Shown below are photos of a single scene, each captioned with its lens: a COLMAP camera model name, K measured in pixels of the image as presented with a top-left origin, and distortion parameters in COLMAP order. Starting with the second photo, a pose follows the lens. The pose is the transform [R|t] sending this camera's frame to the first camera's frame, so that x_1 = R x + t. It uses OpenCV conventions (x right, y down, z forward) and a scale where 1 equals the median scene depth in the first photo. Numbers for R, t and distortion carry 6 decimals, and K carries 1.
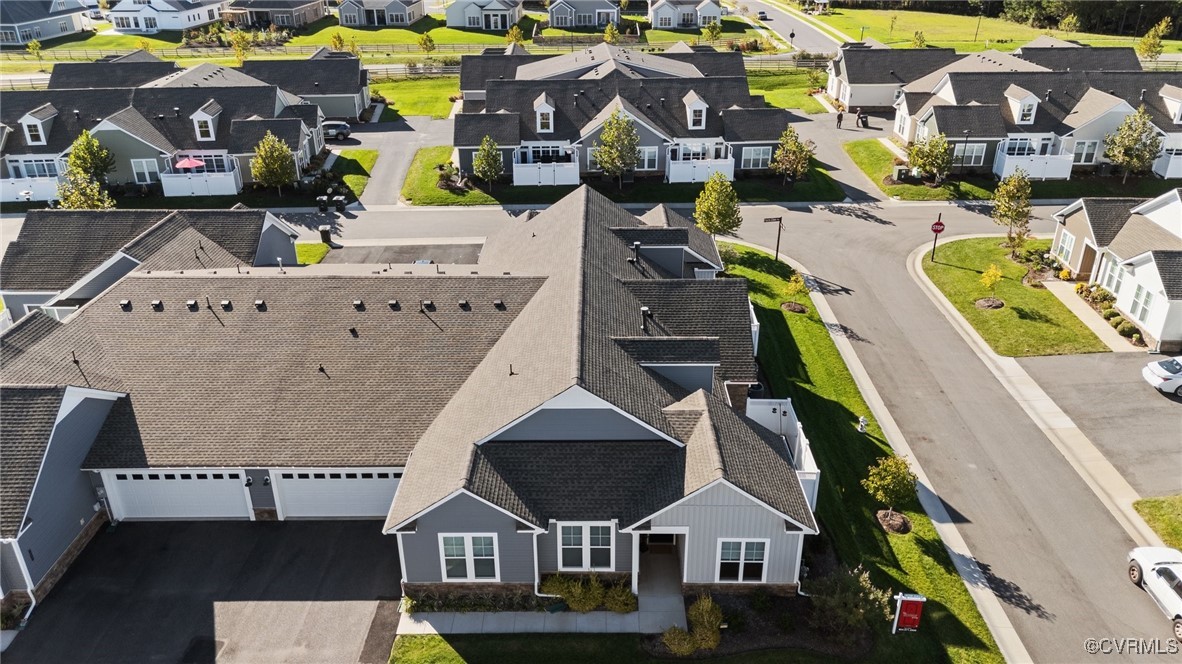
lens RADIAL K [[869.0, 0, 591.6], [0, 869.0, 329.8], [0, 0, 1]] dist [0.086900, -0.107658]
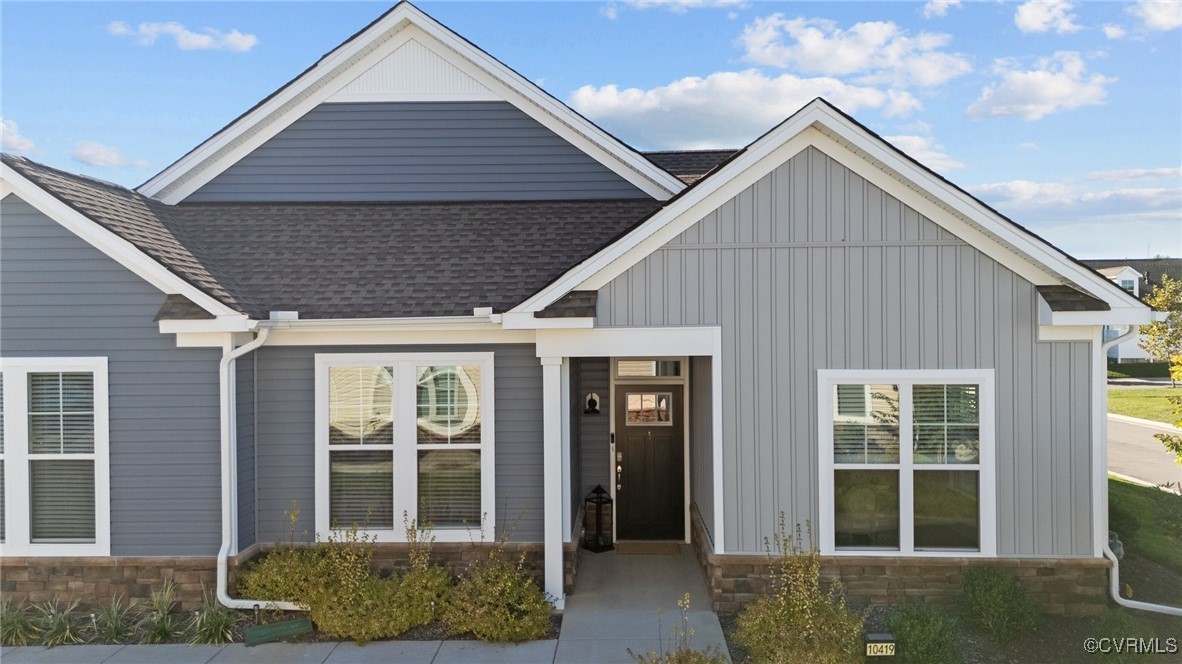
lens RADIAL K [[869.0, 0, 591.6], [0, 869.0, 329.8], [0, 0, 1]] dist [0.086900, -0.107658]
pose [[0.999595, -0.002000, -0.028388, 0.071266], [-0.010379, 0.903208, -0.429079, 0.345928], [0.026498, 0.429199, 0.902821, 0.692784]]
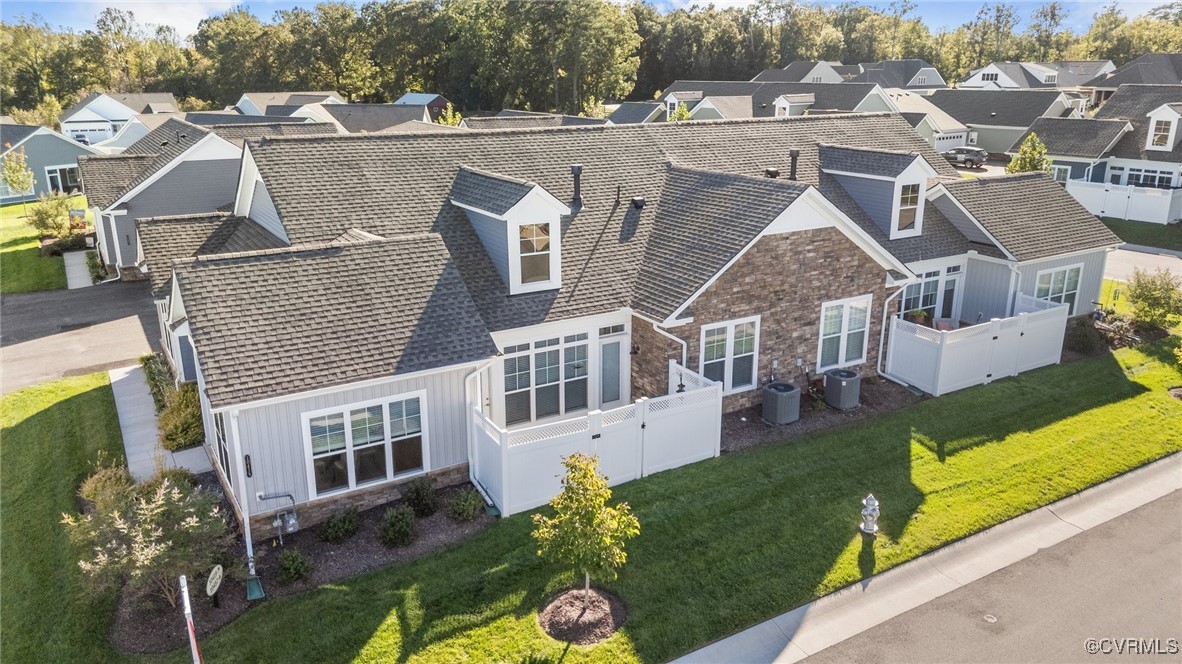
lens RADIAL K [[867.4, 0, 595.0], [0, 867.4, 330.0], [0, 0, 1]] dist [0.072557, -0.068148]
pose [[0.526568, 0.251472, -0.812089, 0.773819], [-0.367002, 0.928893, 0.049673, 0.065864], [0.766835, 0.271882, 0.581416, 0.808722]]
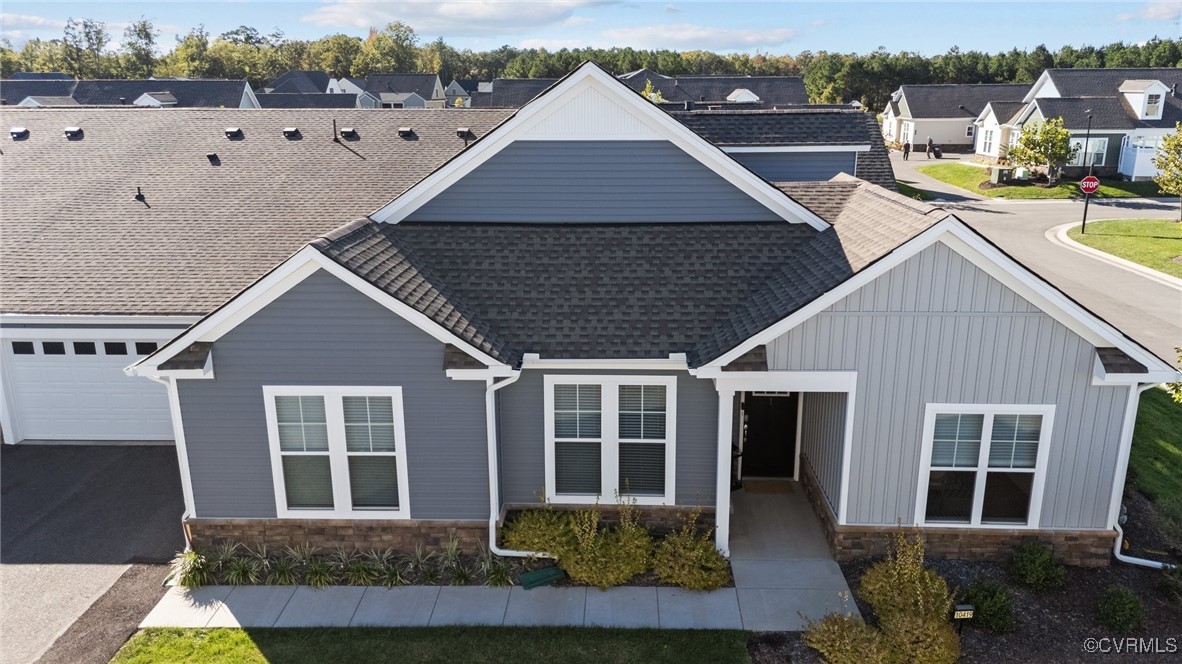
lens RADIAL K [[869.0, 0, 591.6], [0, 869.0, 329.8], [0, 0, 1]] dist [0.086900, -0.107658]
pose [[0.999656, 0.007984, -0.024971, -0.004879], [-0.012224, 0.984565, -0.174592, 0.269593], [0.023192, 0.174838, 0.984324, 0.559561]]
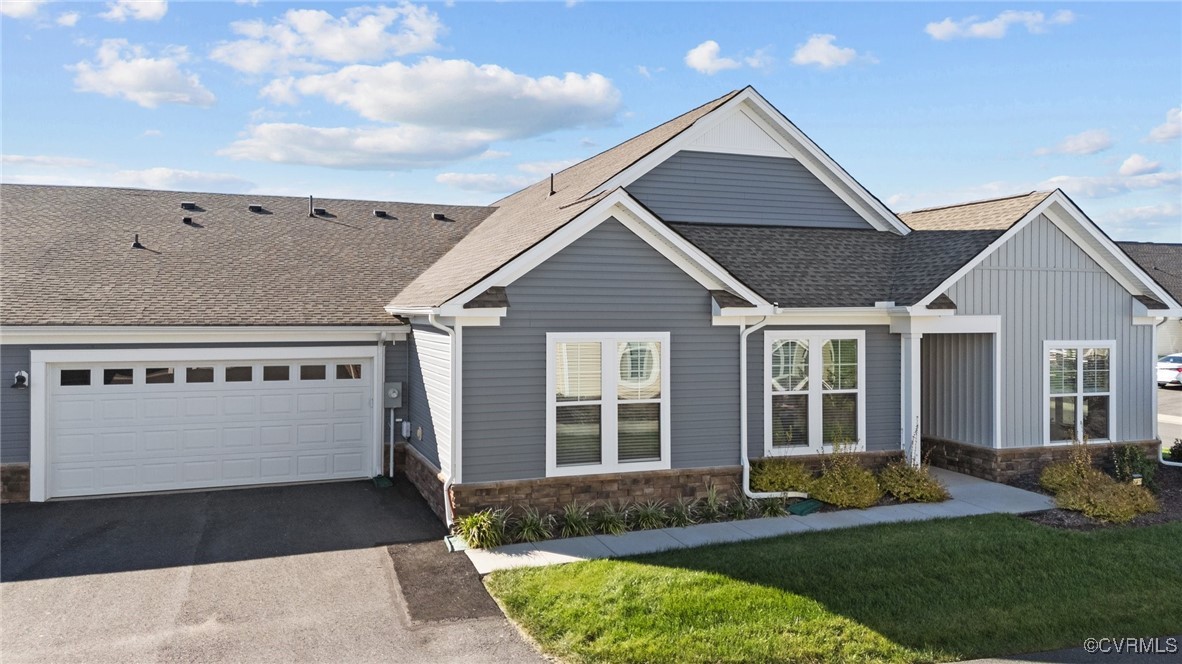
lens RADIAL K [[876.5, 0, 592.7], [0, 876.5, 297.2], [0, 0, 1]] dist [0.091757, -0.112200]
pose [[0.932286, 0.014787, 0.361419, -0.301532], [0.146238, 0.898461, -0.413983, 0.386844], [-0.330843, 0.438804, 0.835461, 0.603633]]
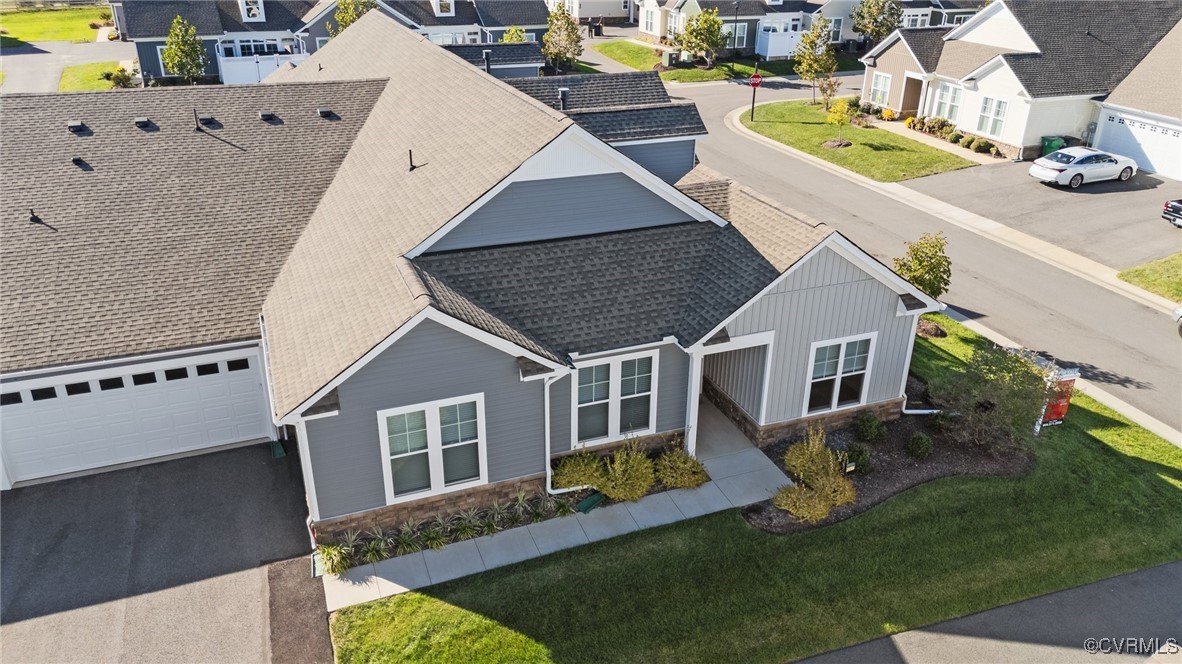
lens RADIAL K [[869.0, 0, 591.6], [0, 869.0, 329.8], [0, 0, 1]] dist [0.086900, -0.107658]
pose [[0.926061, -0.144286, 0.348702, -0.226879], [0.145877, 0.989062, 0.021844, 0.184006], [-0.348039, 0.030639, 0.936979, 0.430679]]
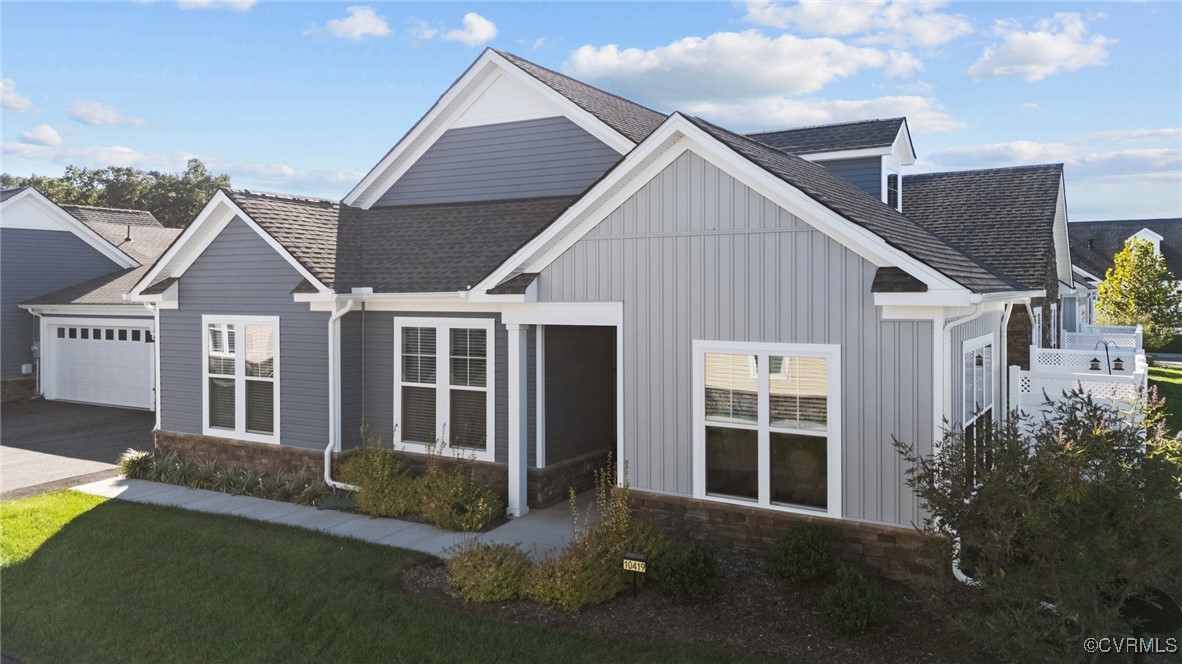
lens RADIAL K [[876.5, 0, 592.7], [0, 876.5, 297.2], [0, 0, 1]] dist [0.091757, -0.112200]
pose [[0.857931, 0.008117, -0.513700, 0.283836], [-0.222344, 0.907256, -0.357002, 0.348040], [0.463160, 0.420501, 0.780168, 0.670883]]
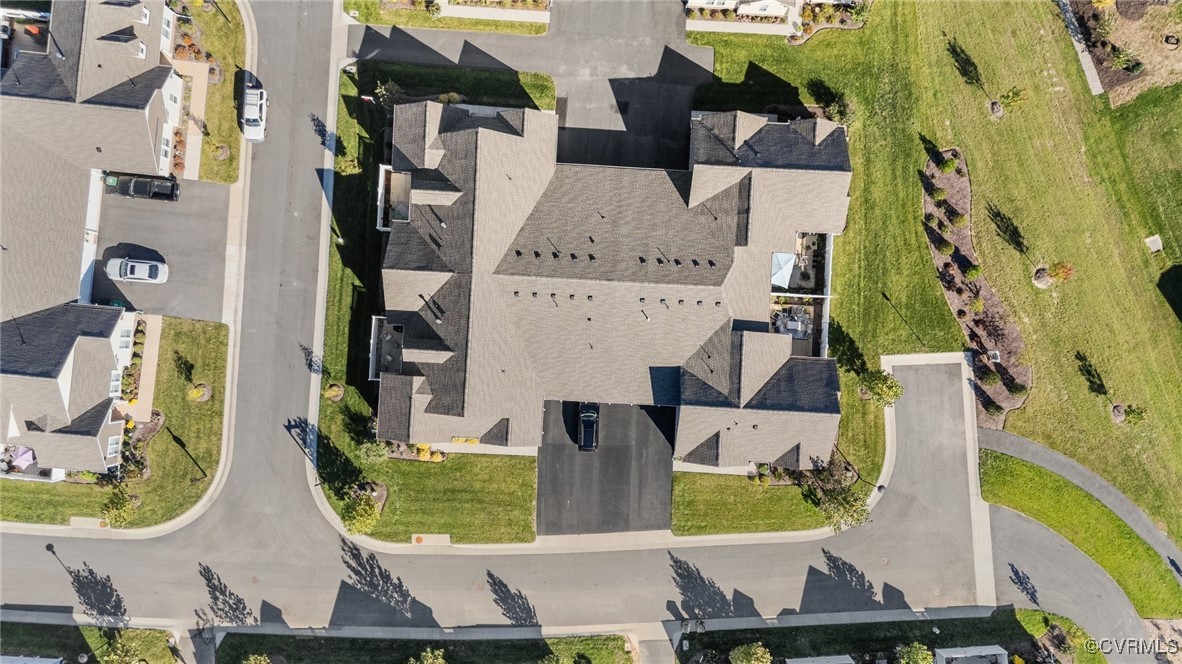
lens RADIAL K [[869.0, 0, 591.6], [0, 869.0, 329.8], [0, 0, 1]] dist [0.086900, -0.107658]
pose [[-0.998893, -0.044721, -0.014557, -0.315337], [0.005281, -0.414230, 0.910157, -2.353823], [-0.046734, 0.909073, 0.414008, 0.461212]]
